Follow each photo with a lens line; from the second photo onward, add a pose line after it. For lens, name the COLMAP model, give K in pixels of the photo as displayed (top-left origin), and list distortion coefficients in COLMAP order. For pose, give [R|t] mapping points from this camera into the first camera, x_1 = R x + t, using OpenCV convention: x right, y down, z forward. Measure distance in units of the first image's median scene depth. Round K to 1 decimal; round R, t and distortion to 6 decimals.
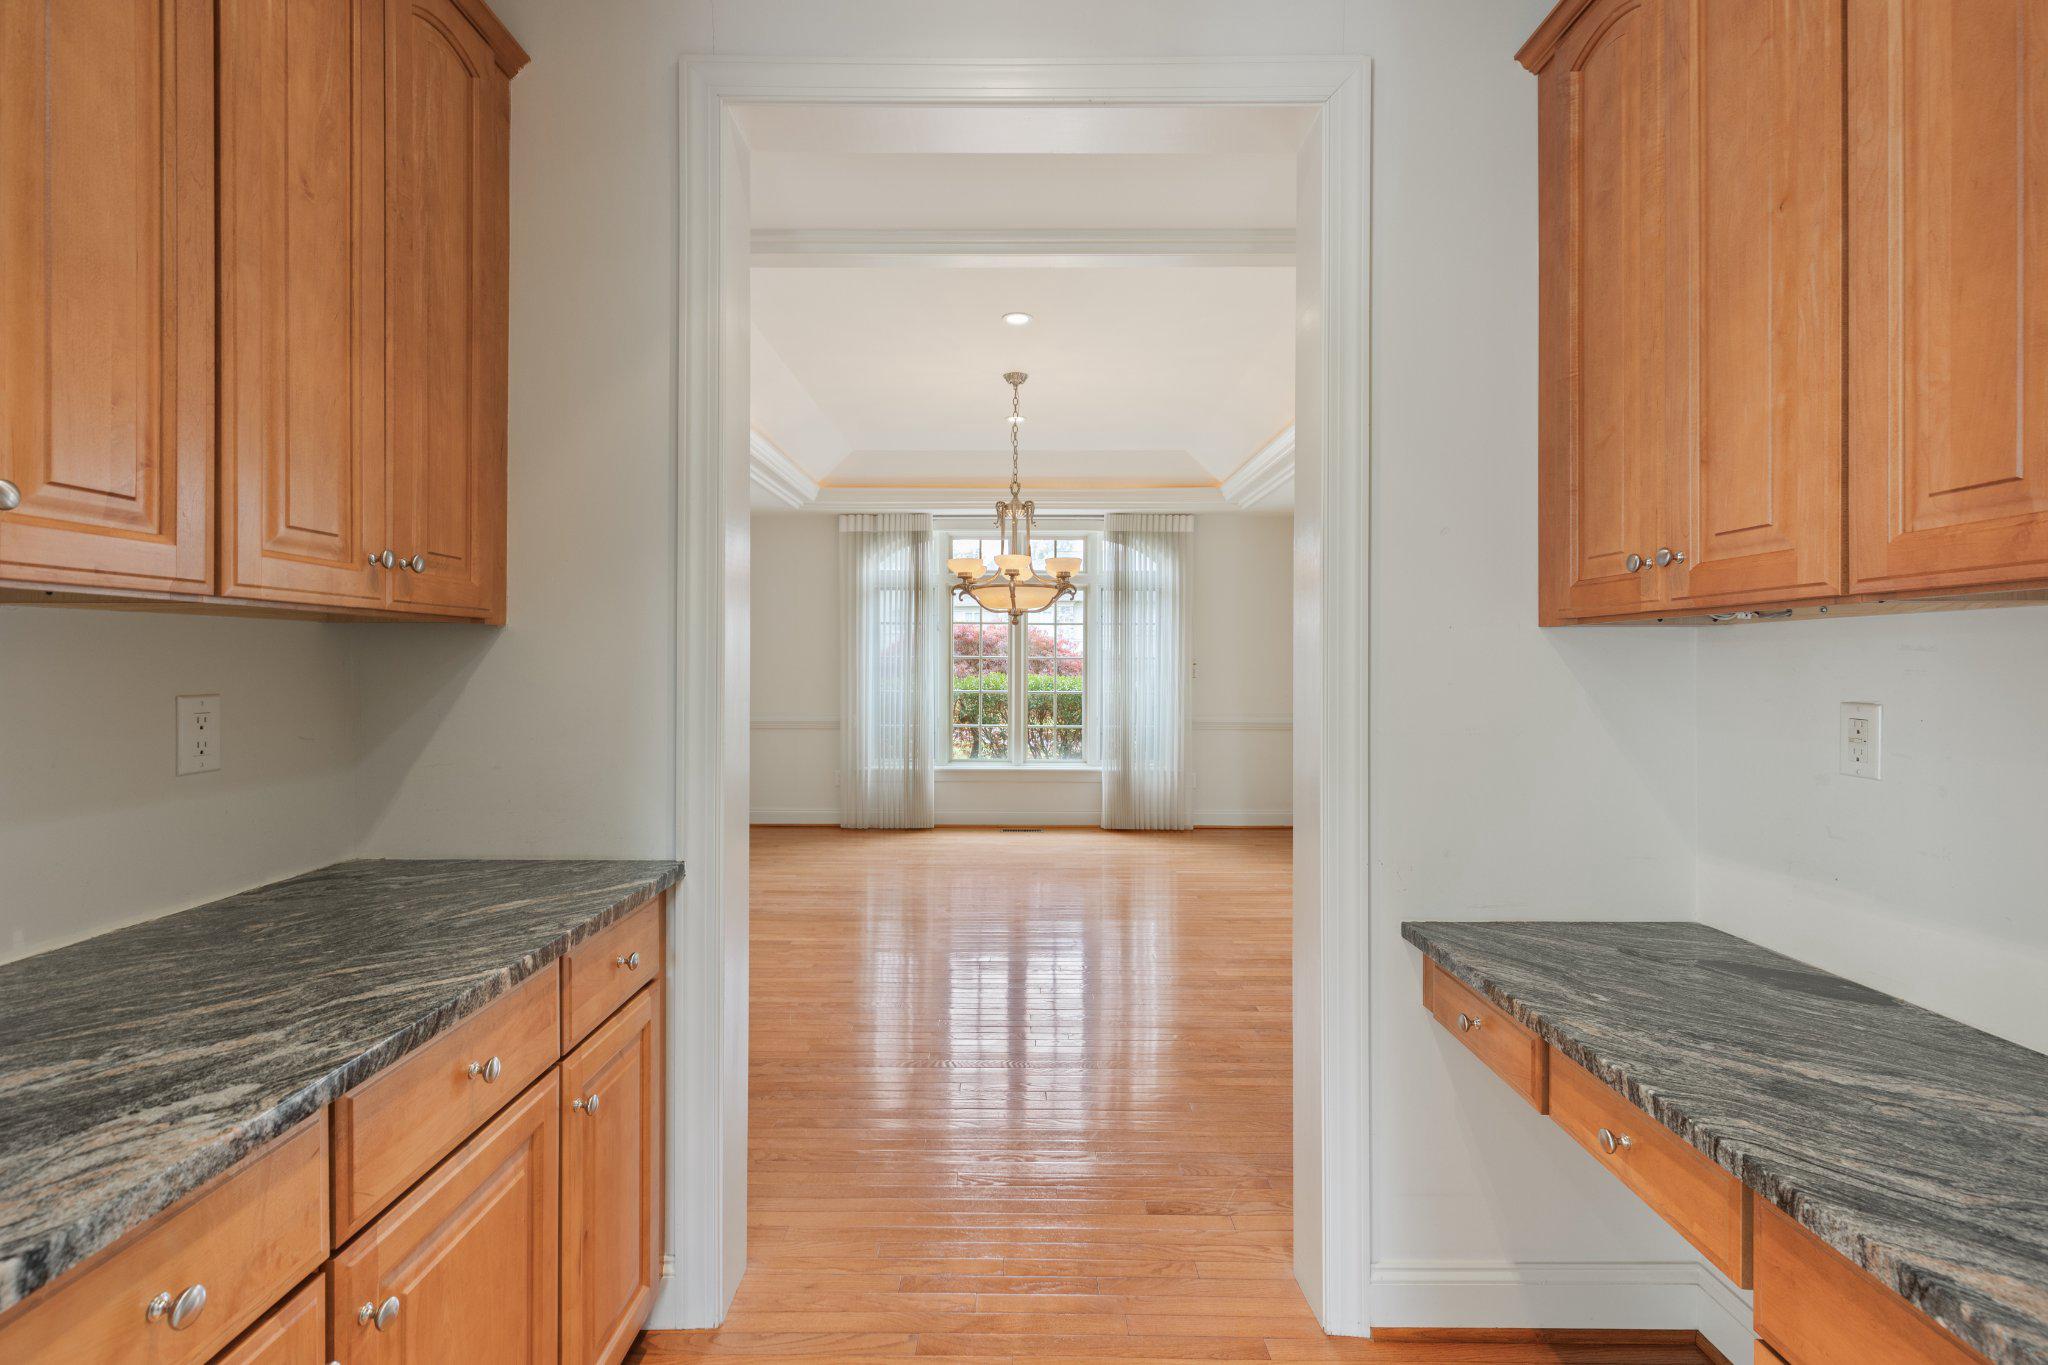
lens RADIAL K [[949.6, 0, 945.4], [0, 949.6, 667.5], [0, 0, 1]] dist [0.002005, -0.000024]
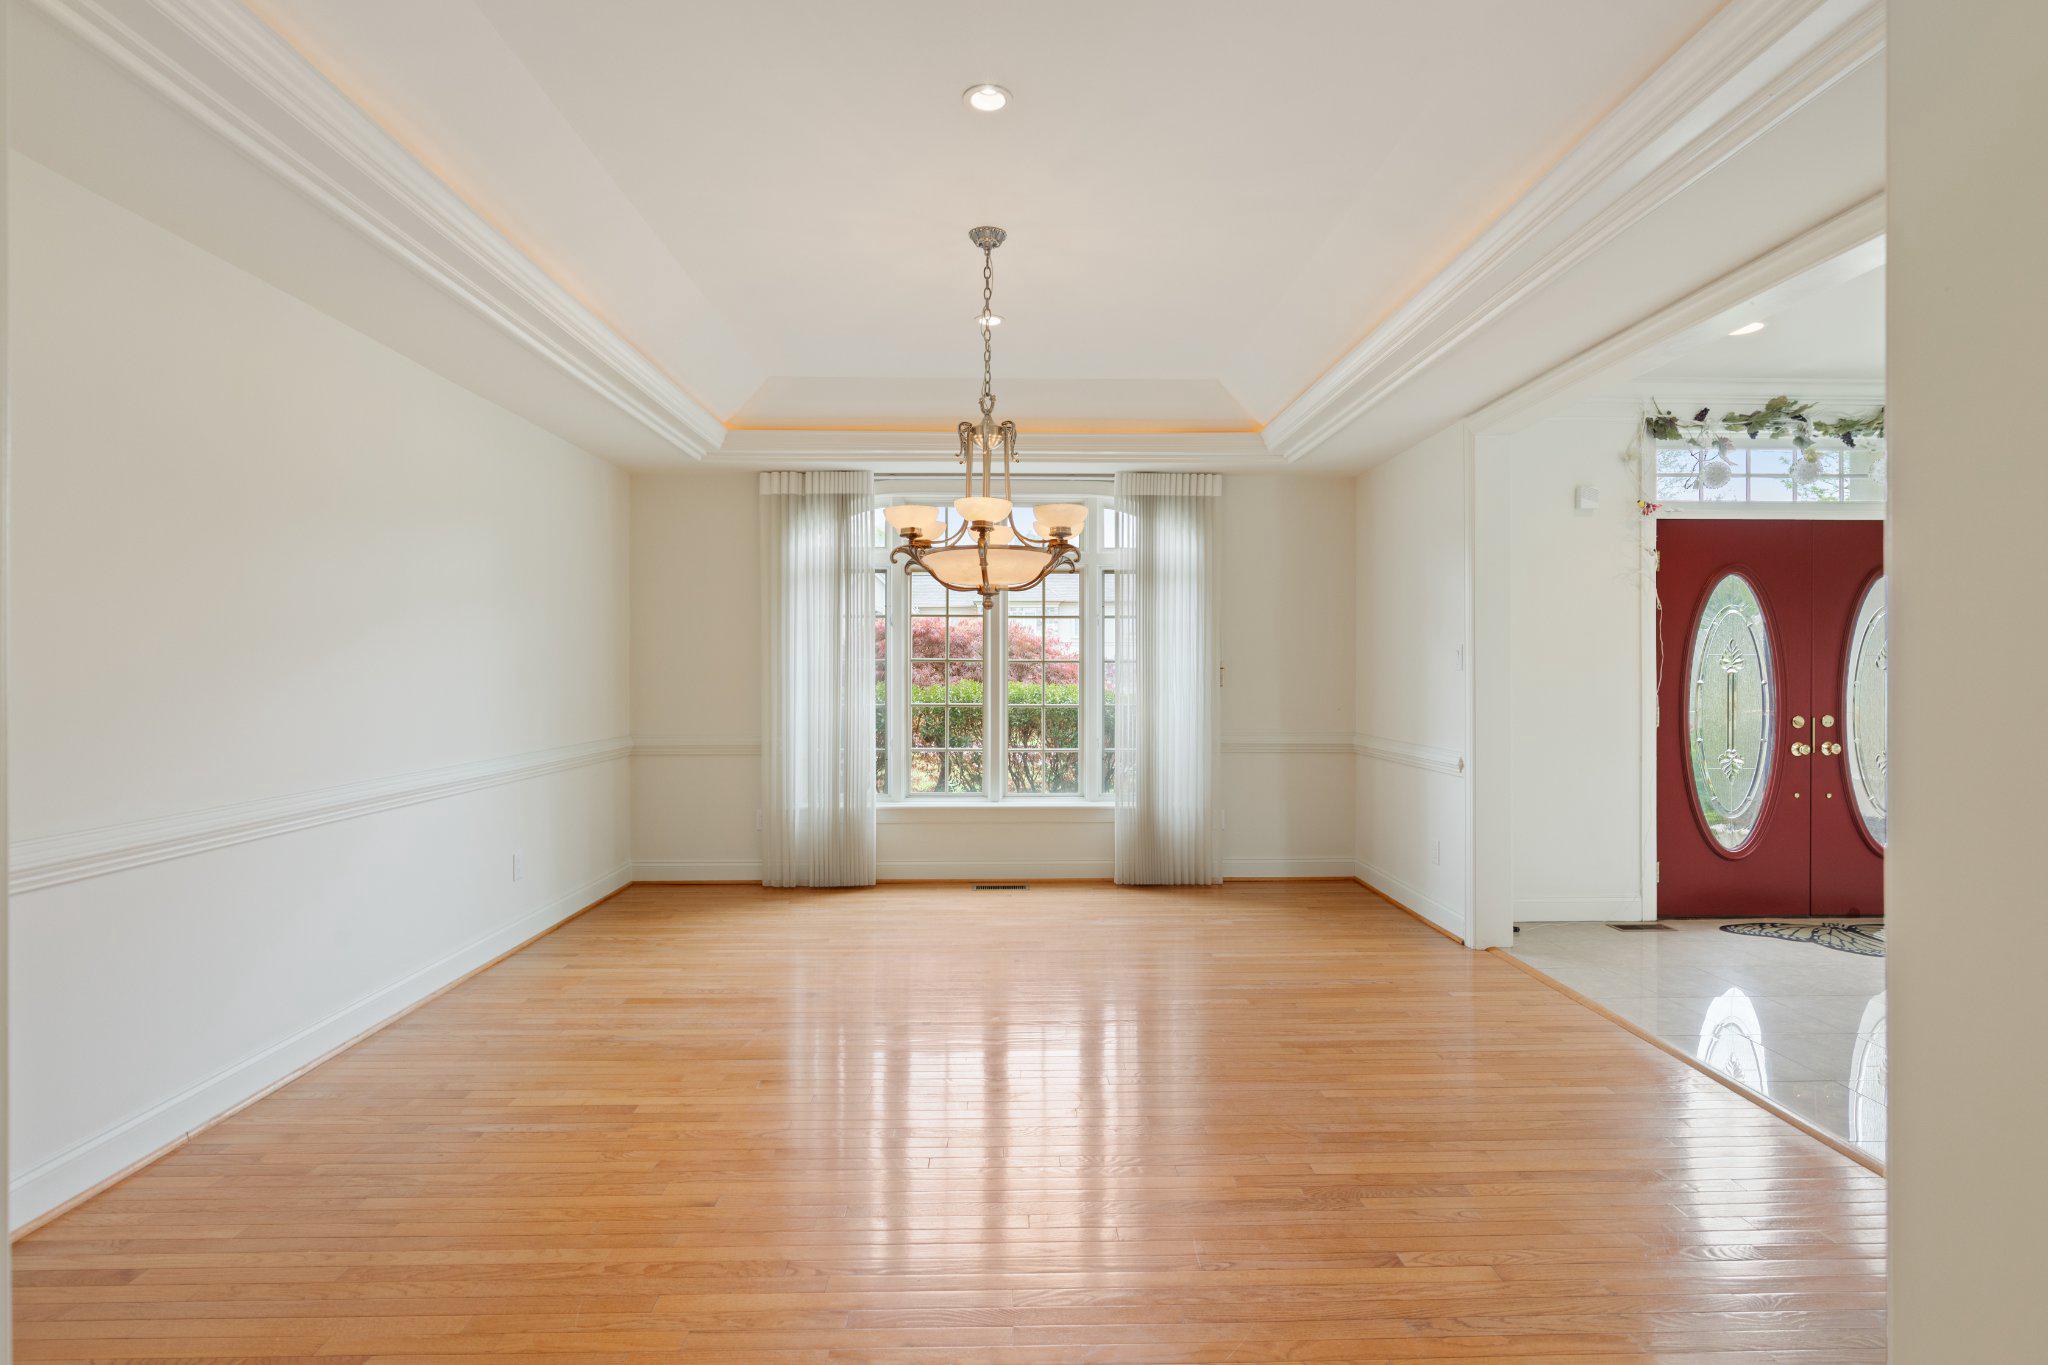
lens RADIAL K [[1006.1, 0, 1024.0], [0, 1006.1, 682.5], [0, 0, 1]] dist [-0.004693, -0.000382]
pose [[0.994919, -0.003528, 0.100615, 0.018207], [0.002651, 0.999957, 0.008853, 0.000362], [-0.100642, -0.008541, 0.994886, 0.195691]]
